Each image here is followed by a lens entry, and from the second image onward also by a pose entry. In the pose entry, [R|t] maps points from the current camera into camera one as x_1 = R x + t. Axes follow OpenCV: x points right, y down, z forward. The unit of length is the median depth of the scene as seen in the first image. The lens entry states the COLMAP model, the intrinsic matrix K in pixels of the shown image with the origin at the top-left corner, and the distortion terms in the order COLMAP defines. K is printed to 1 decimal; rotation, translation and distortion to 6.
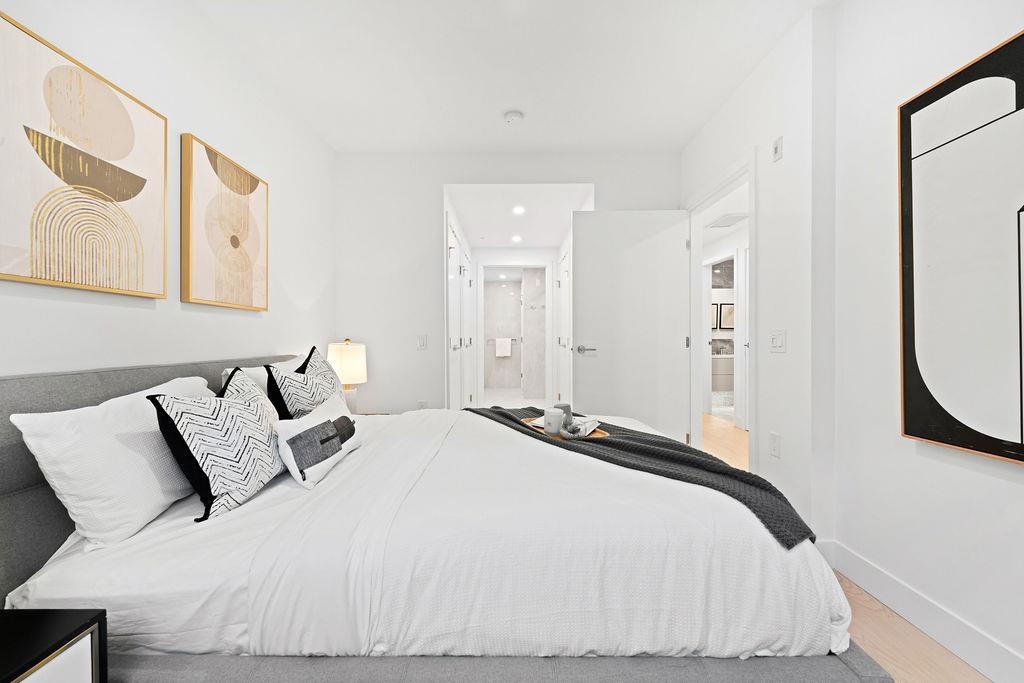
lens RADIAL K [[414.2, 0, 512.0], [0, 414.2, 341.5], [0, 0, 1]] dist [-0.001334, -0.000329]
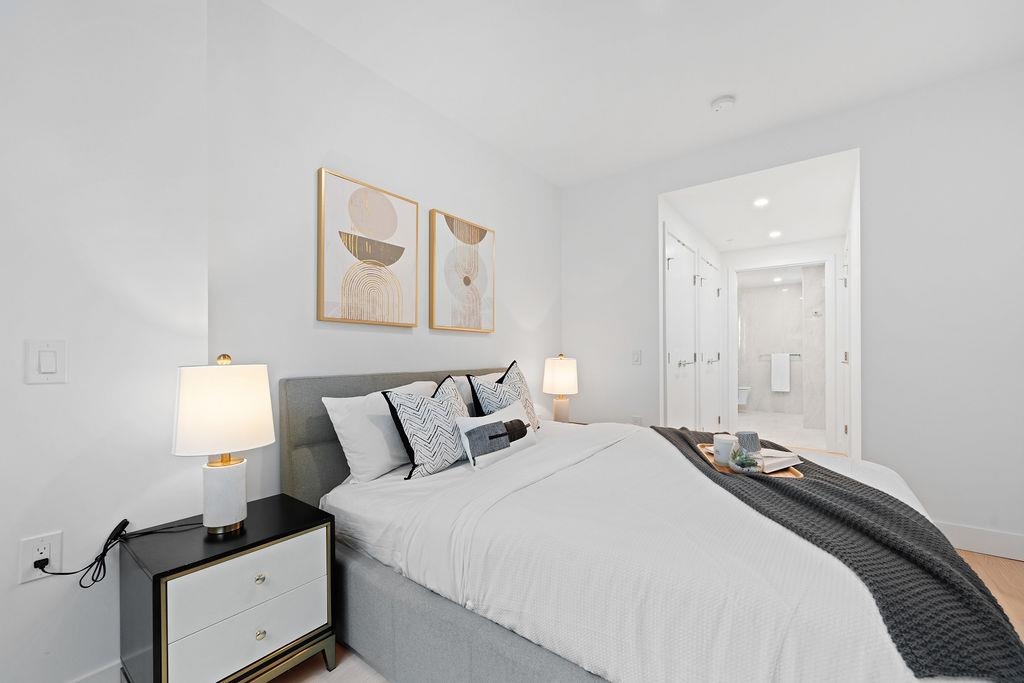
lens RADIAL K [[413.8, 0, 512.8], [0, 413.8, 352.4], [0, 0, 1]] dist [0.000543, -0.000202]
pose [[0.794848, -0.003710, -0.606797, 0.350568], [-0.002323, 0.999955, -0.009156, -0.001103], [0.606804, 0.008687, 0.794804, 0.055472]]
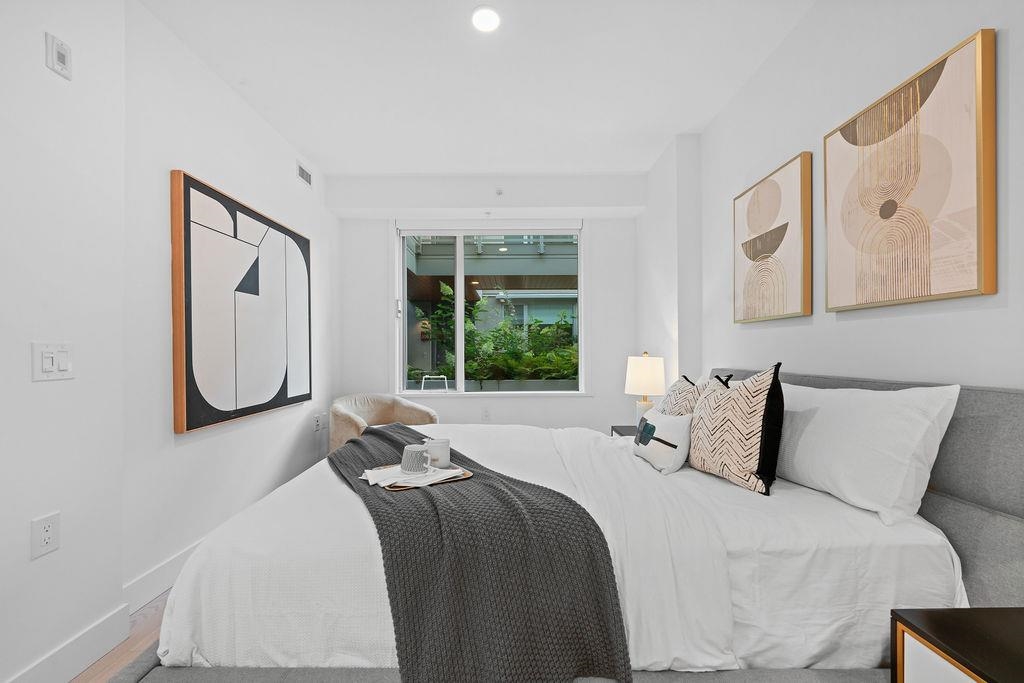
lens RADIAL K [[431.6, 0, 513.0], [0, 431.6, 353.6], [0, 0, 1]] dist [-0.000312, -0.000089]
pose [[-0.999959, 0.009047, -0.000953, -0.061966], [0.009038, 0.999922, 0.008600, -0.018770], [0.001031, 0.008591, -0.999963, 2.421504]]
